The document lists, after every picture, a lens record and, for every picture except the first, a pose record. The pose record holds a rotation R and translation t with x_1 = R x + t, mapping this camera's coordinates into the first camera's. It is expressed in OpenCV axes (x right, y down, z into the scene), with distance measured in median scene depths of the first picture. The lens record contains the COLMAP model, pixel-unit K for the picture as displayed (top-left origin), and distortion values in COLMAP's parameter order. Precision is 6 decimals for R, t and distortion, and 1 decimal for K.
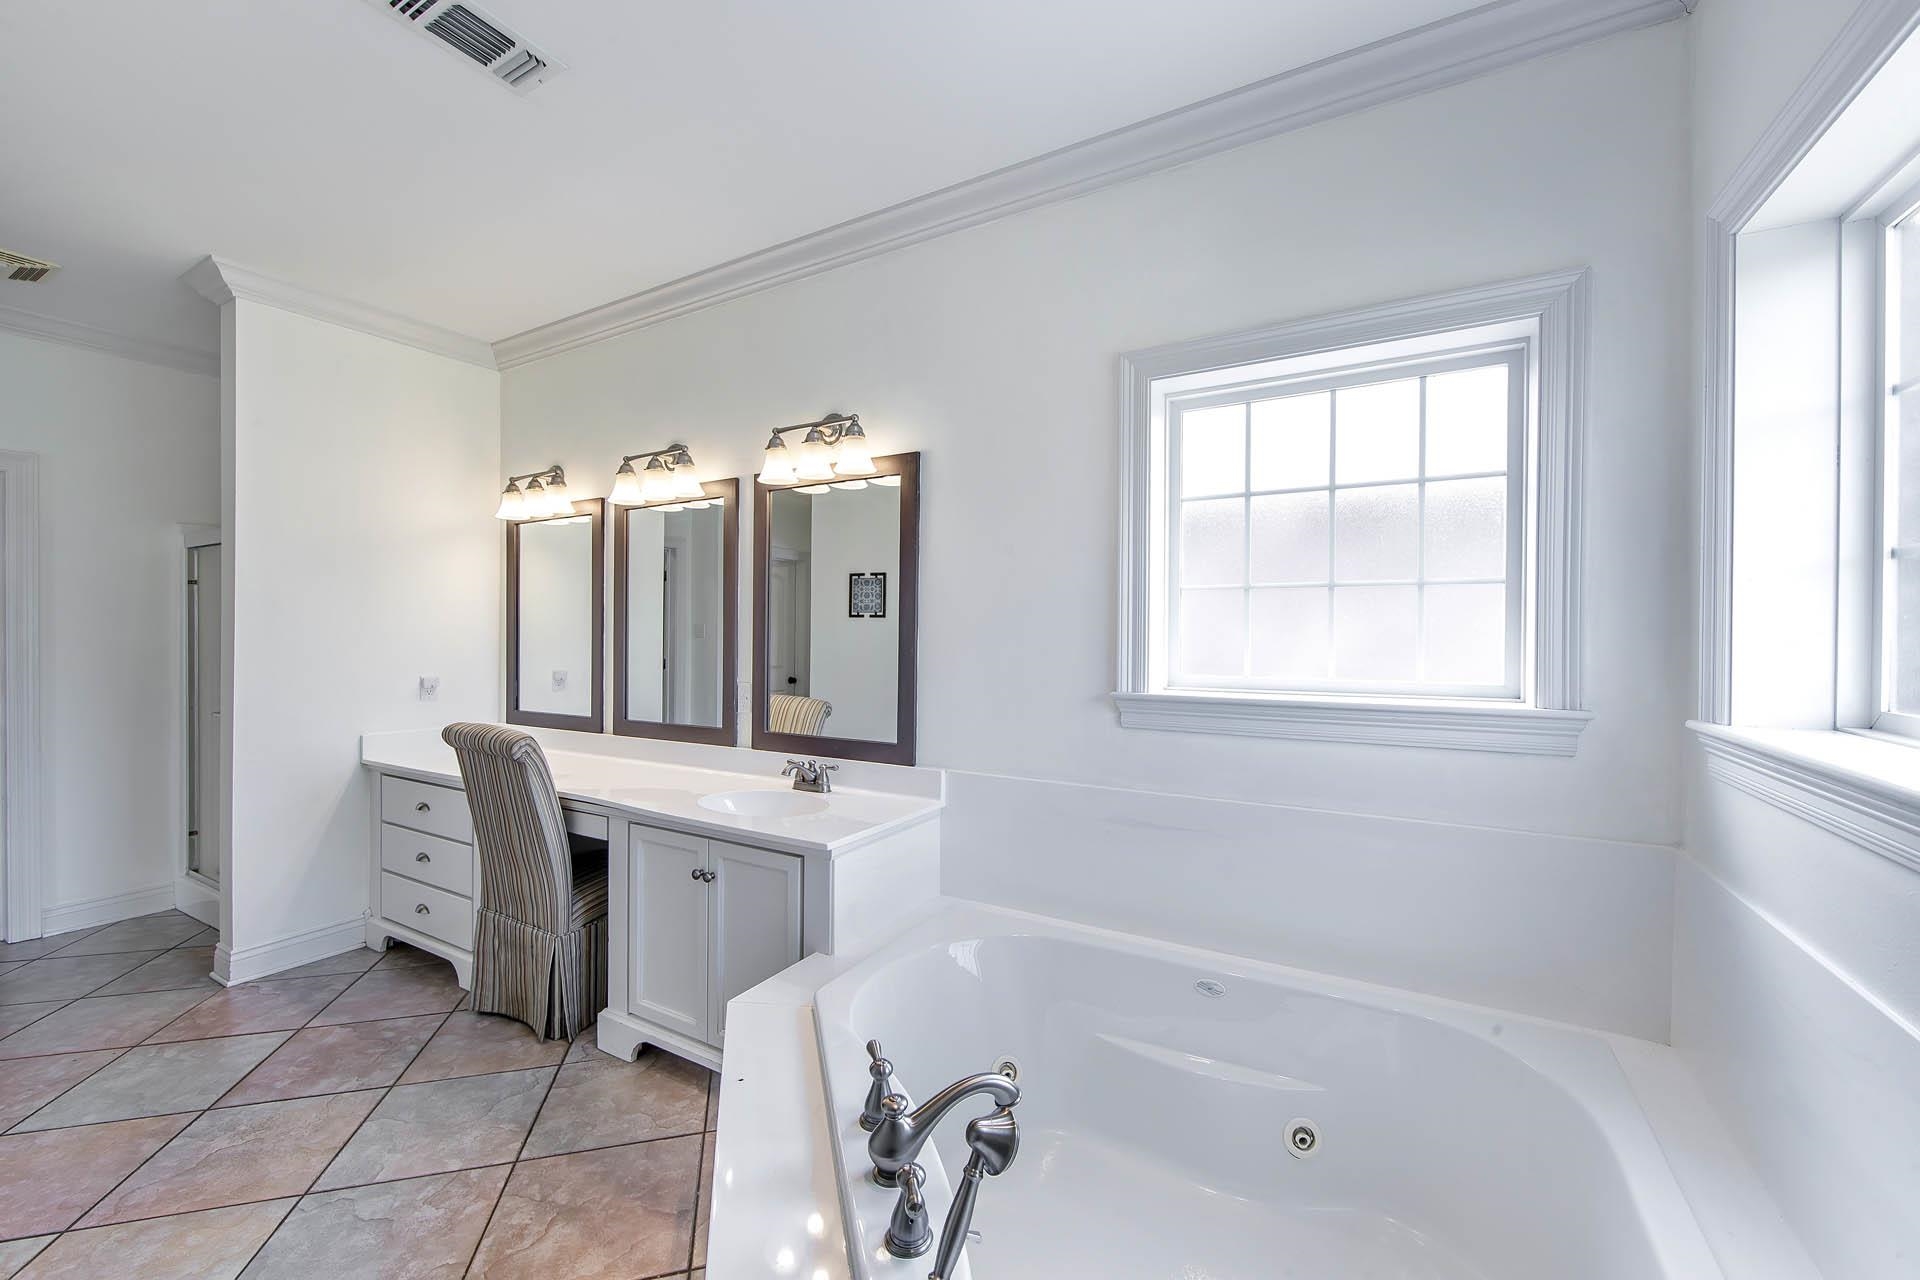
lens RADIAL K [[755.2, 0, 964.4], [0, 755.2, 629.6], [0, 0, 1]] dist [-0.003024, -0.000695]
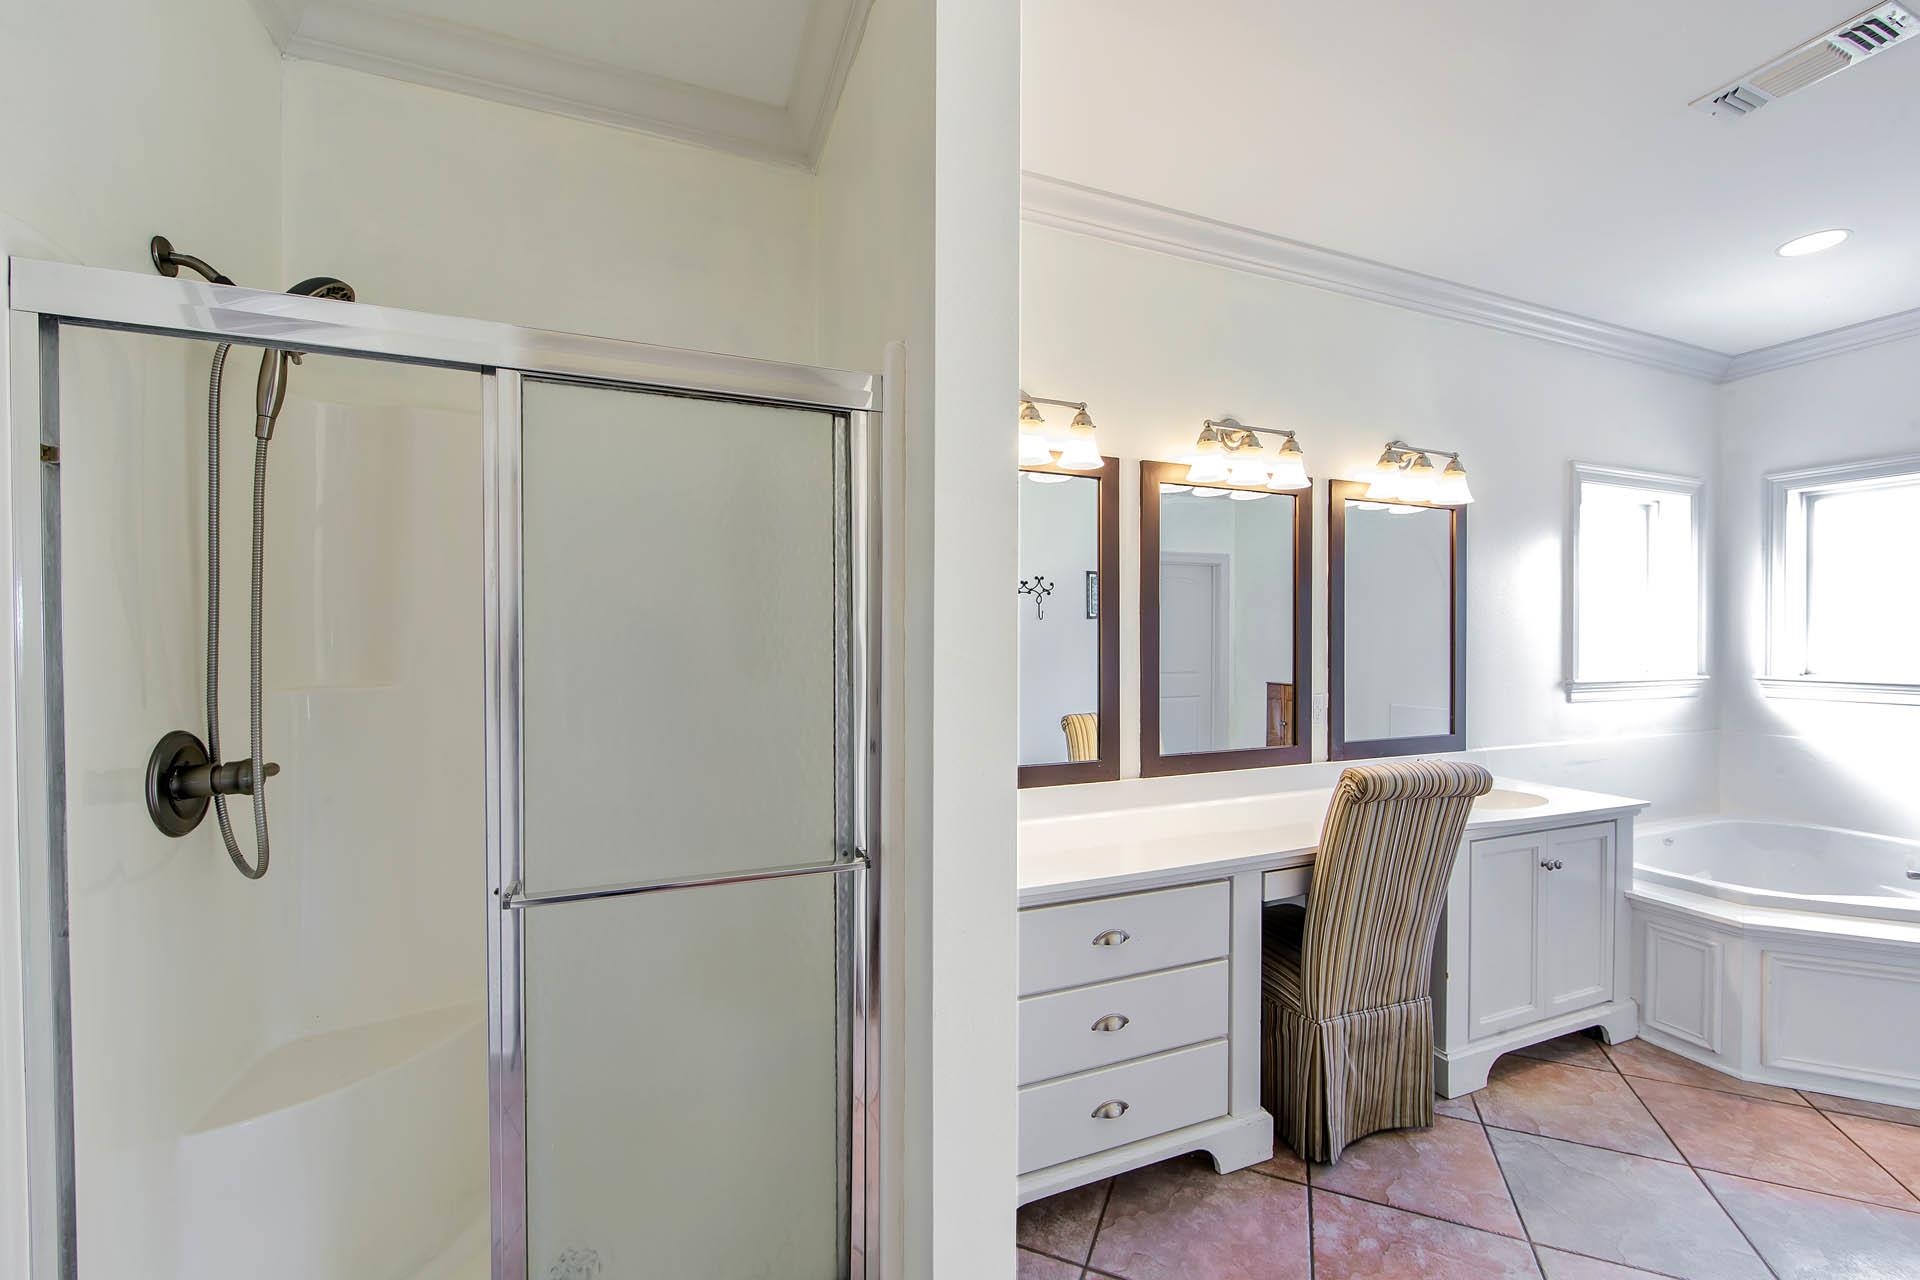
lens RADIAL K [[755.2, 0, 962.9], [0, 755.2, 650.2], [0, 0, 1]] dist [-0.003024, -0.000695]
pose [[0.619198, -0.010092, 0.785170, -1.485945], [0.002570, 0.999938, 0.010826, 0.002498], [-0.785231, -0.004686, 0.619185, 0.859724]]
